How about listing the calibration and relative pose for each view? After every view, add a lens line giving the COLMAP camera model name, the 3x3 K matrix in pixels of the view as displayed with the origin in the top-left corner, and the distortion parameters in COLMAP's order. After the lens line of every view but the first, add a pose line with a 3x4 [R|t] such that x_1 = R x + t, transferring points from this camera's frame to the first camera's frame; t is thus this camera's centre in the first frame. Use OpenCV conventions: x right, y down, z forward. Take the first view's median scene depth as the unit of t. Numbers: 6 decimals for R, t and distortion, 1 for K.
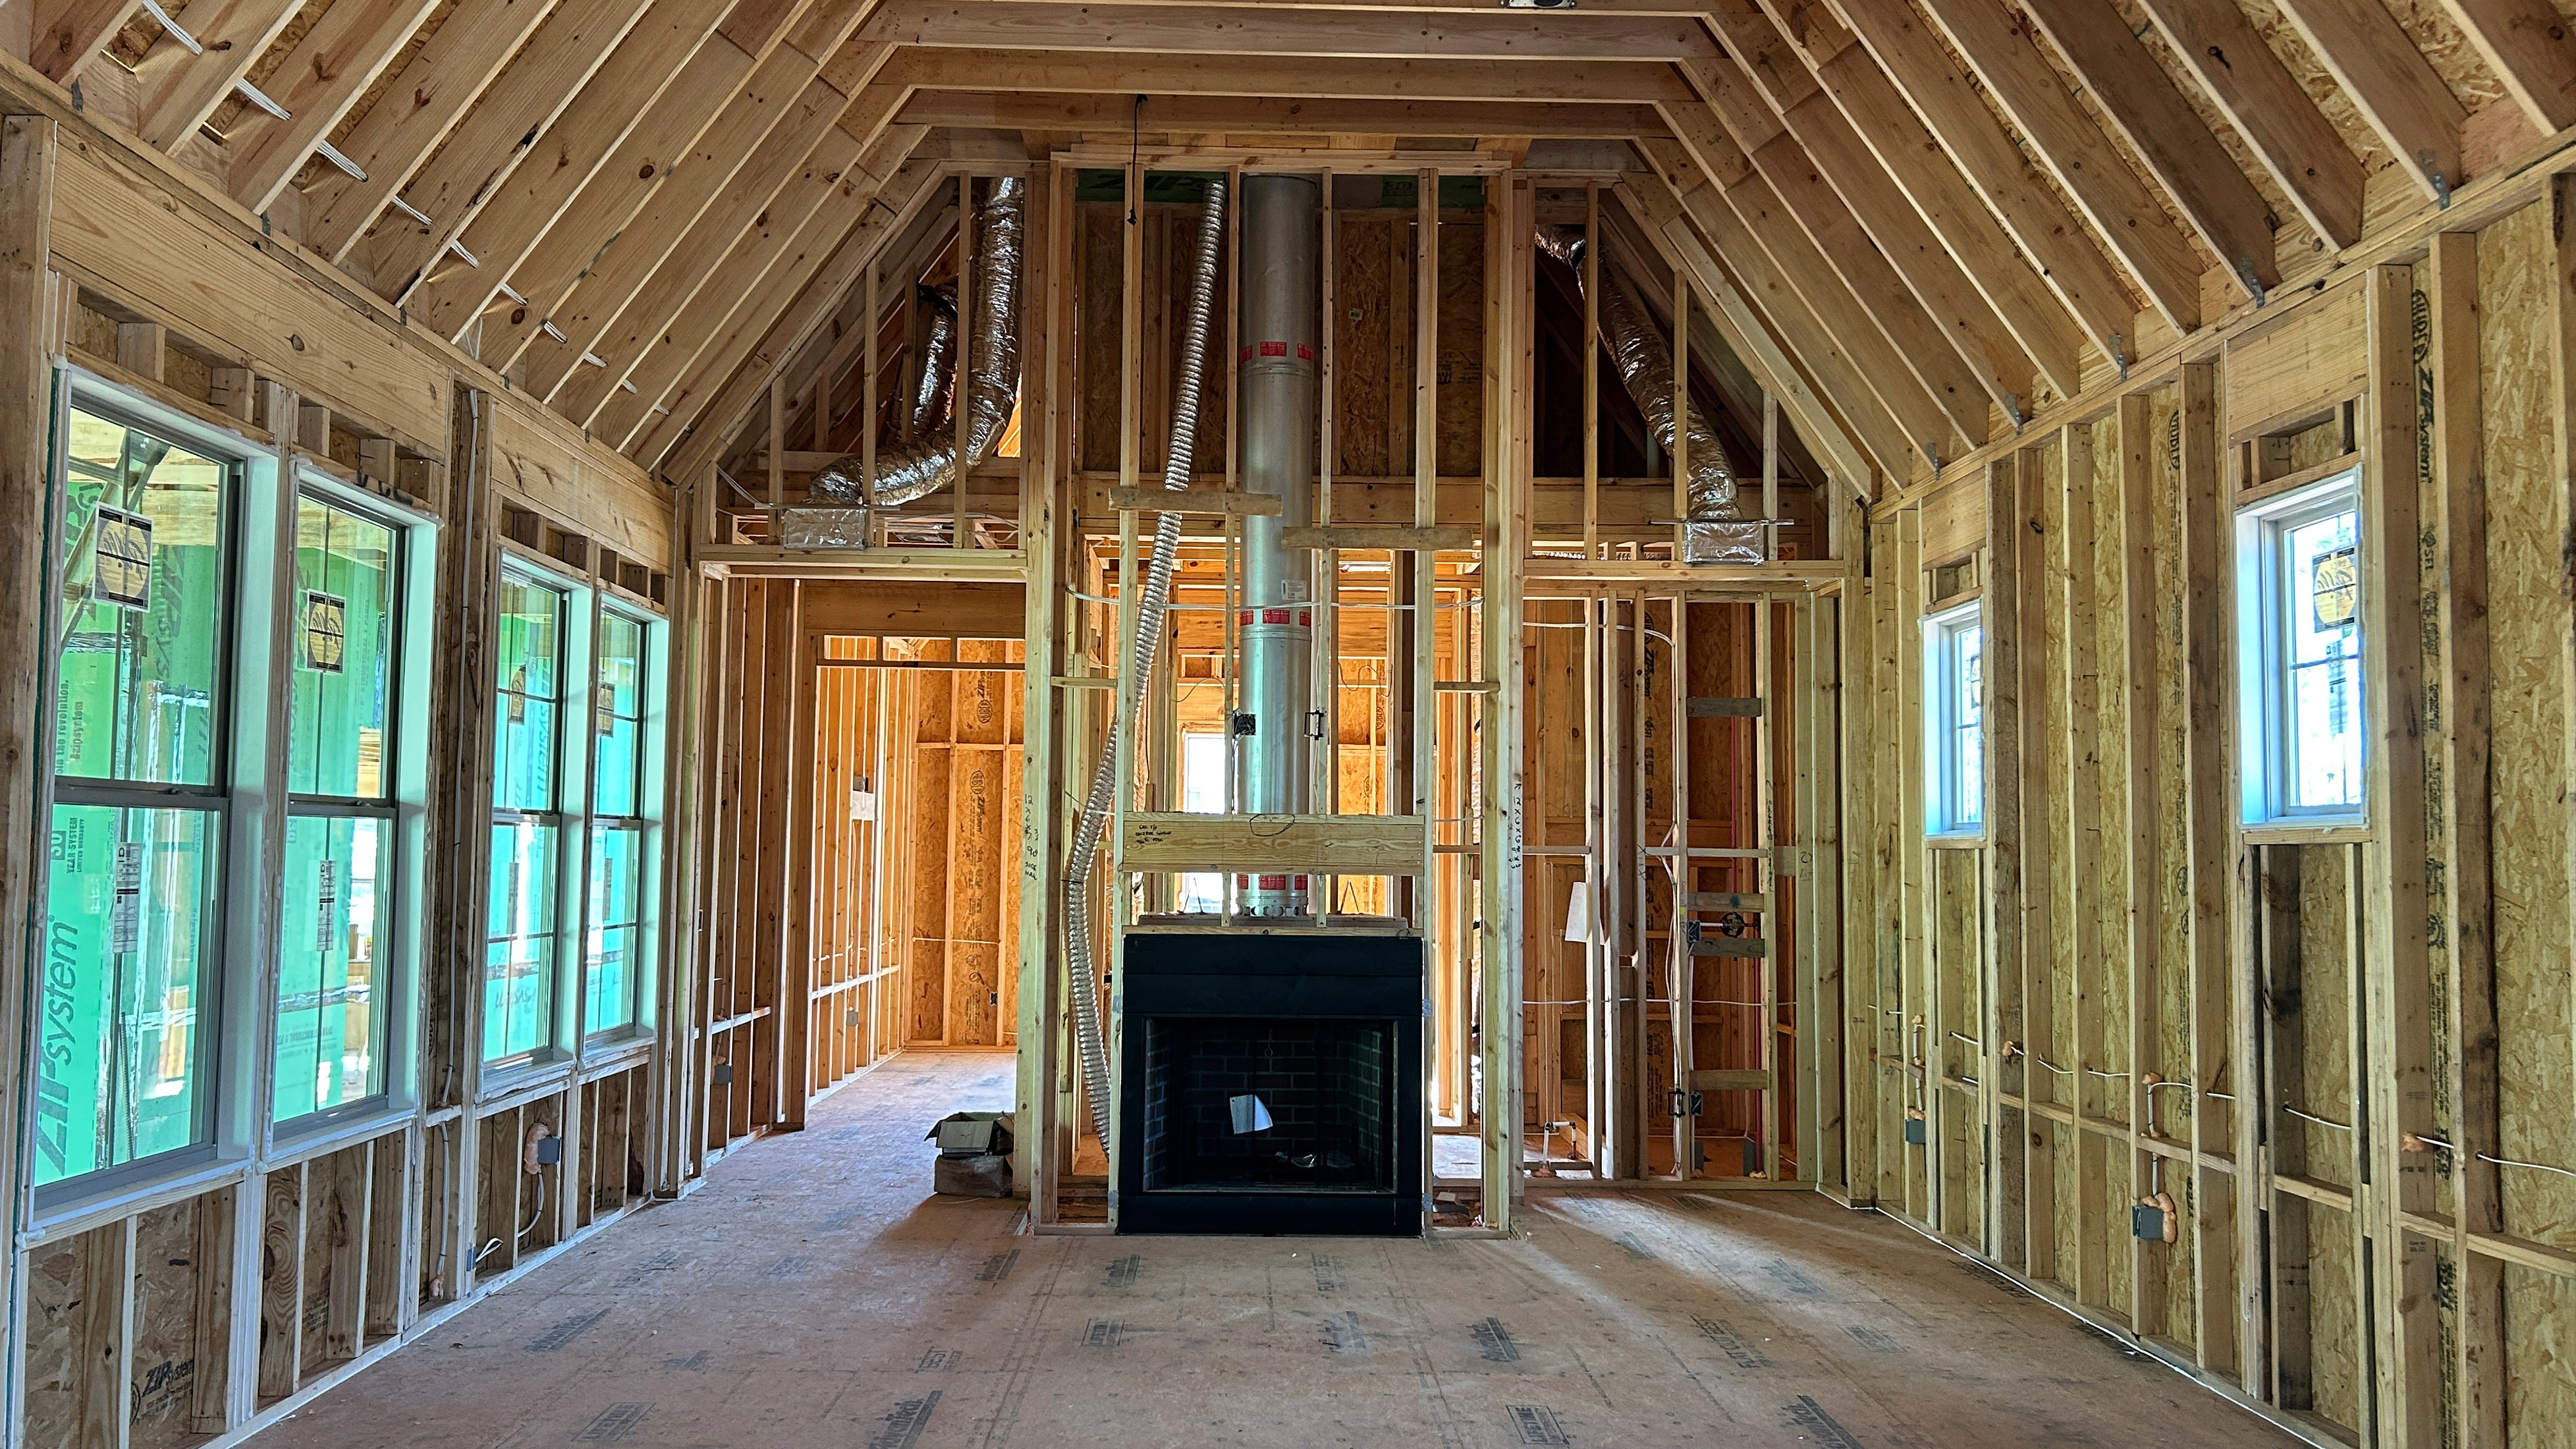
lens RADIAL K [[1963.0, 0, 1301.6], [0, 1963.0, 722.8], [0, 0, 1]] dist [0.065914, -0.057223]
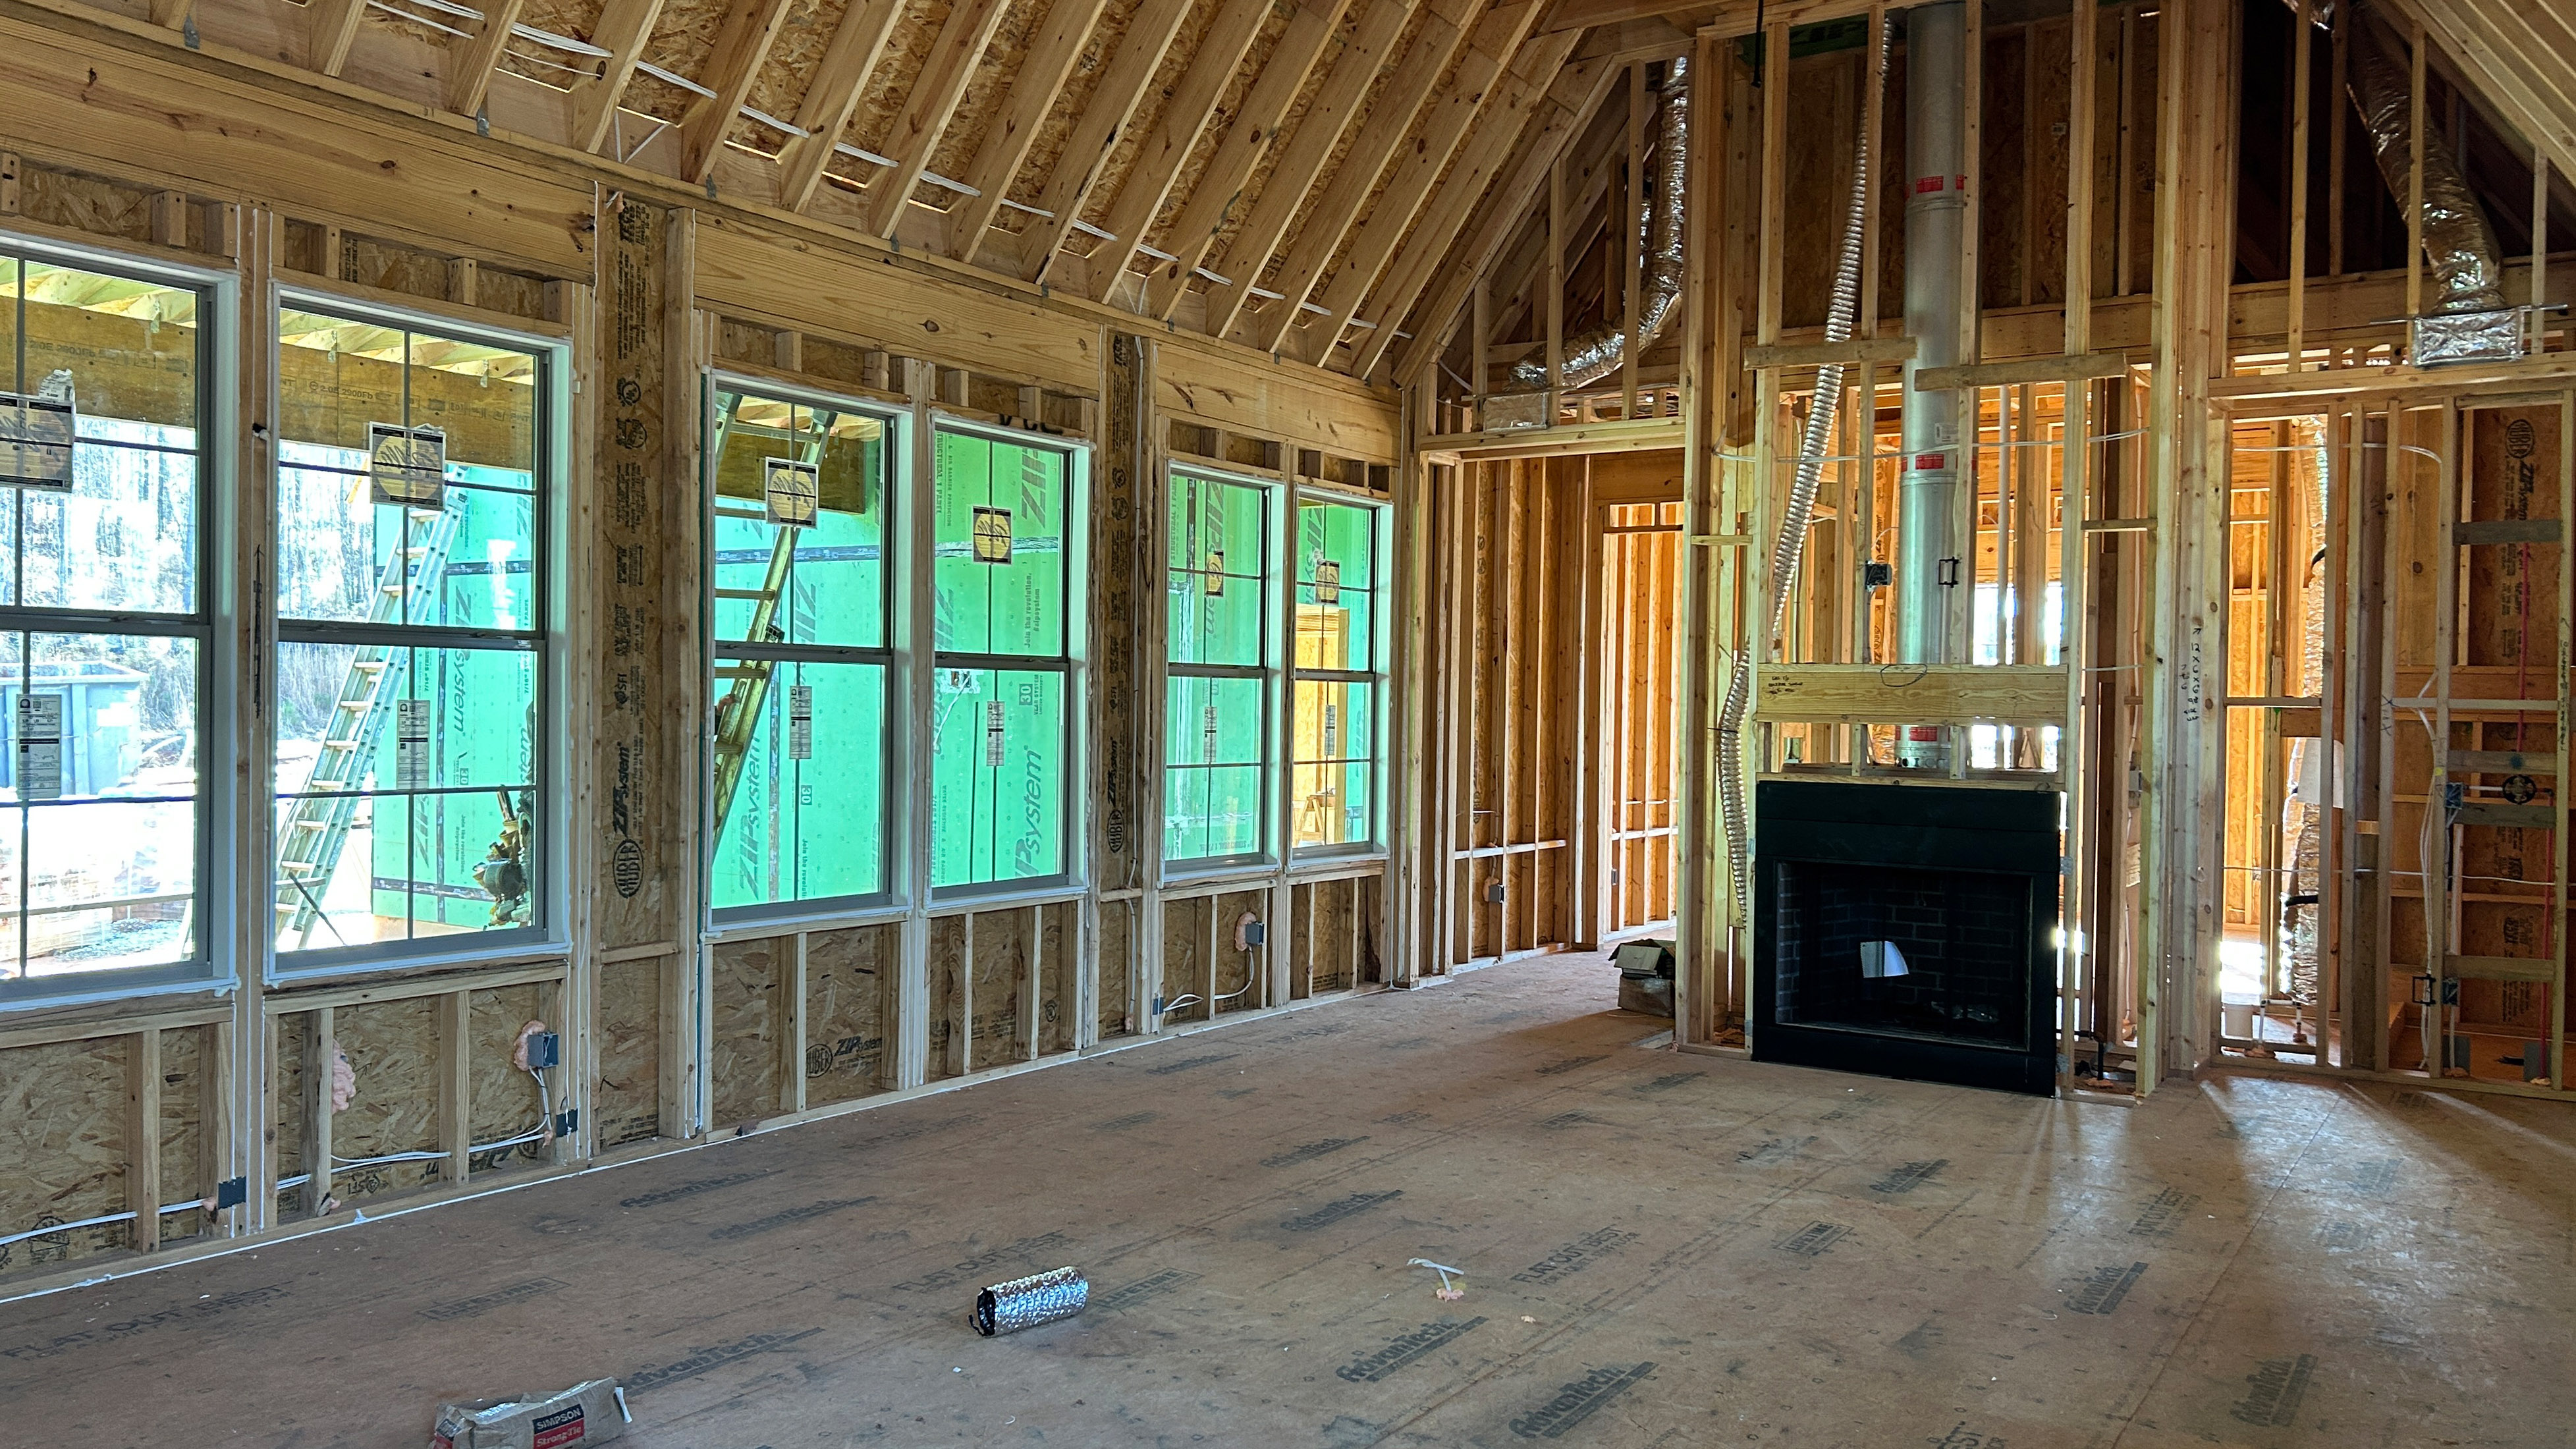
lens RADIAL K [[1963.0, 0, 1314.8], [0, 1963.0, 728.4], [0, 0, 1]] dist [0.065914, -0.057223]
pose [[0.818837, 0.009616, -0.573945, 0.317062], [0.032590, 0.997468, 0.063208, 0.006047], [0.573100, -0.070461, 0.816451, 0.008985]]
